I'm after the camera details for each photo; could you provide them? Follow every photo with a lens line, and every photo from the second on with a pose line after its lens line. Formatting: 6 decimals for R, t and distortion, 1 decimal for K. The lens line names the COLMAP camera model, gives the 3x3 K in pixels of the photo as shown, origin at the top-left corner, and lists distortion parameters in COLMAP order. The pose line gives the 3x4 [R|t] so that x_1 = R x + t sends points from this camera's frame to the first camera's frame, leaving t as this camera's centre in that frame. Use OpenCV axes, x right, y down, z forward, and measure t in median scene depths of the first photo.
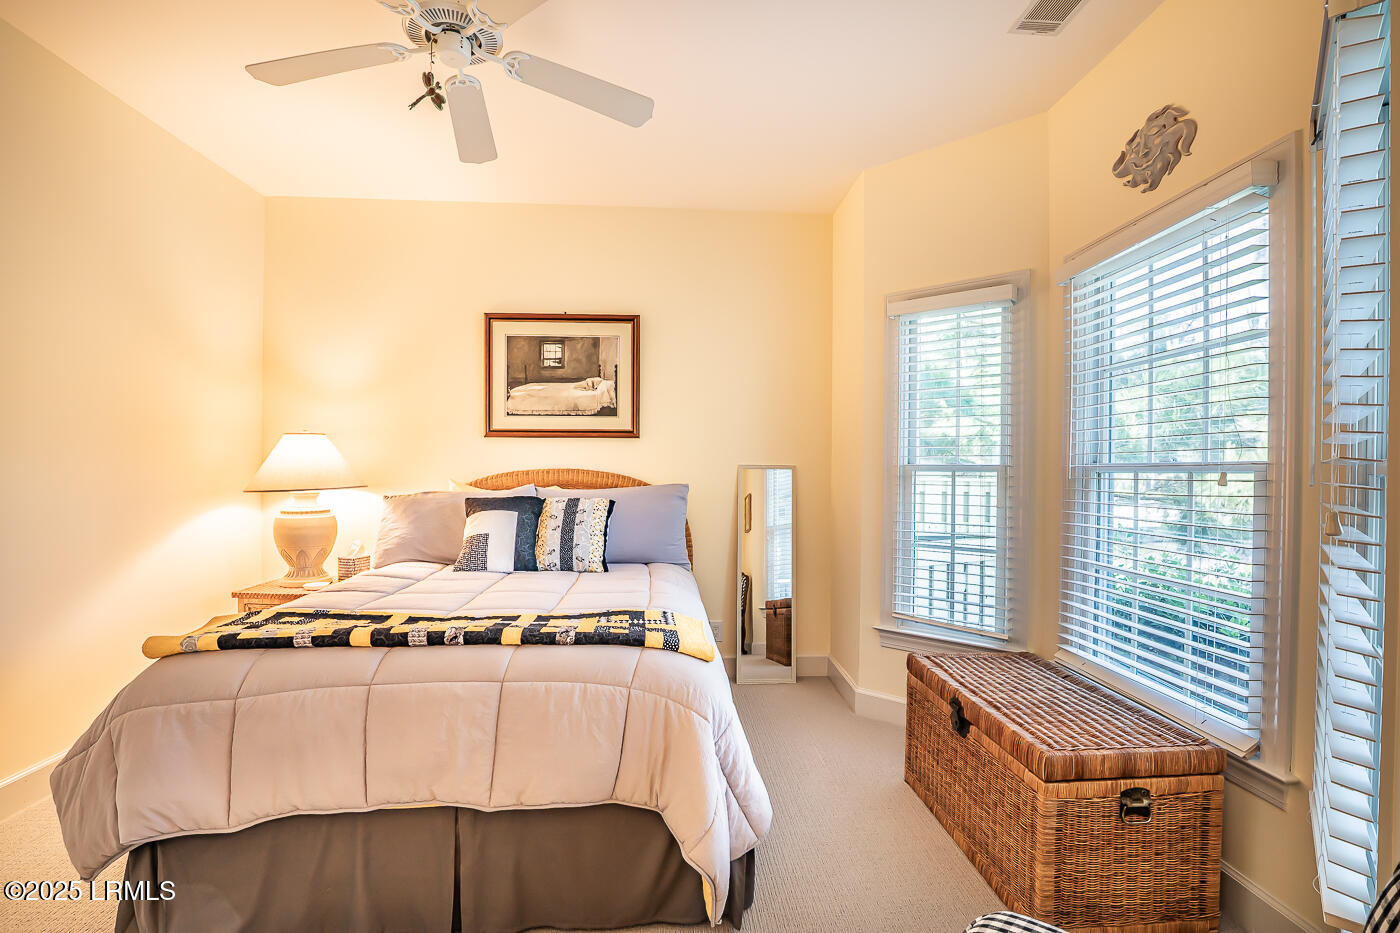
lens RADIAL K [[637.9, 0, 705.0], [0, 637.9, 470.4], [0, 0, 1]] dist [-0.035704, 0.006300]
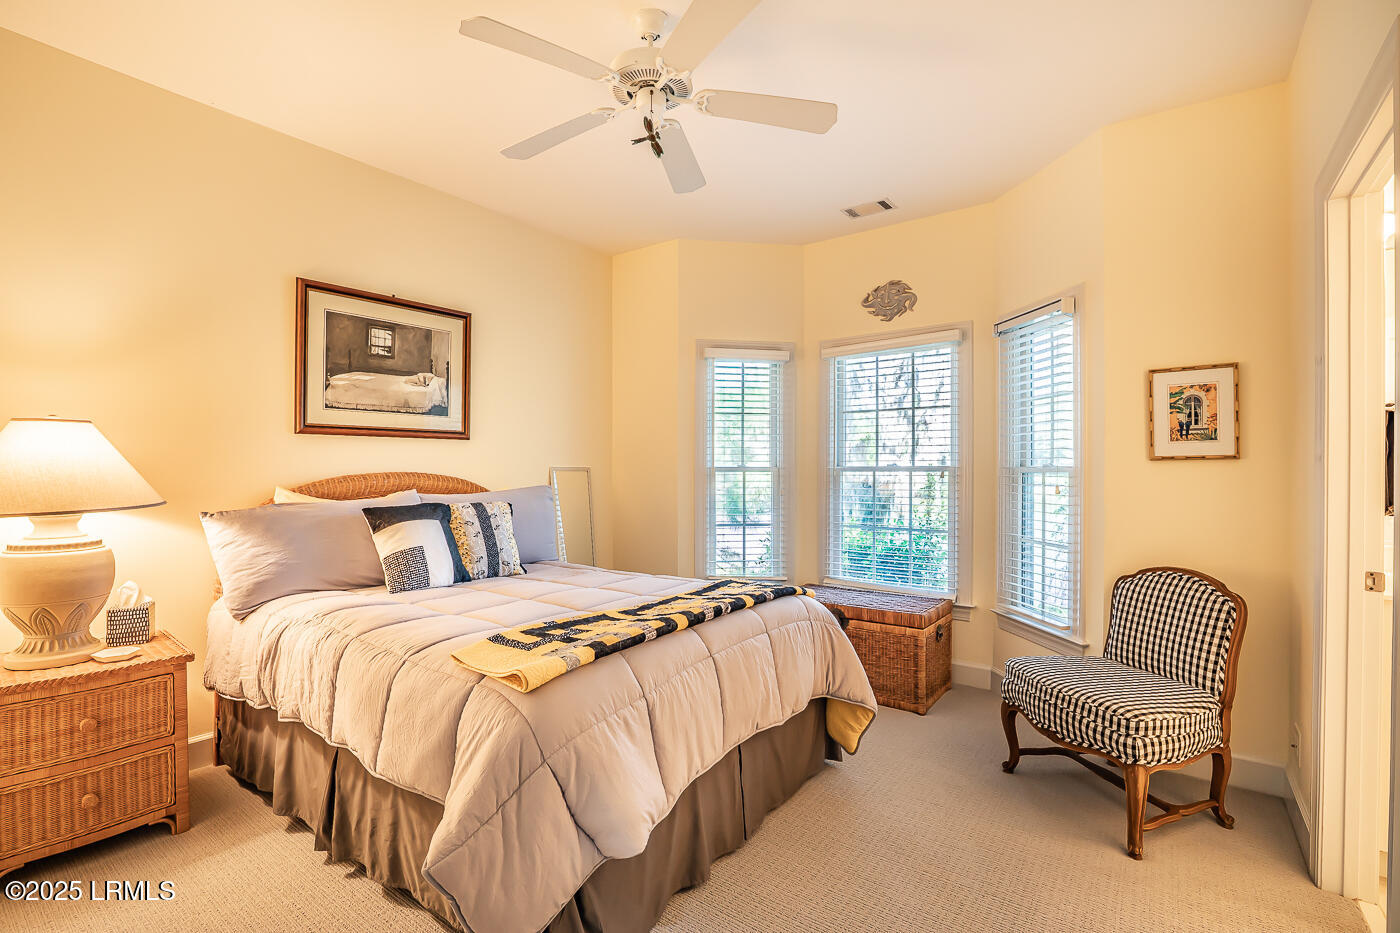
lens RADIAL K [[637.9, 0, 719.5], [0, 637.9, 466.1], [0, 0, 1]] dist [-0.035704, 0.006300]
pose [[0.643086, -0.002051, 0.765791, -0.606702], [0.006705, 0.999973, -0.002953, -0.005714], [-0.765764, 0.007034, 0.643083, 0.089786]]
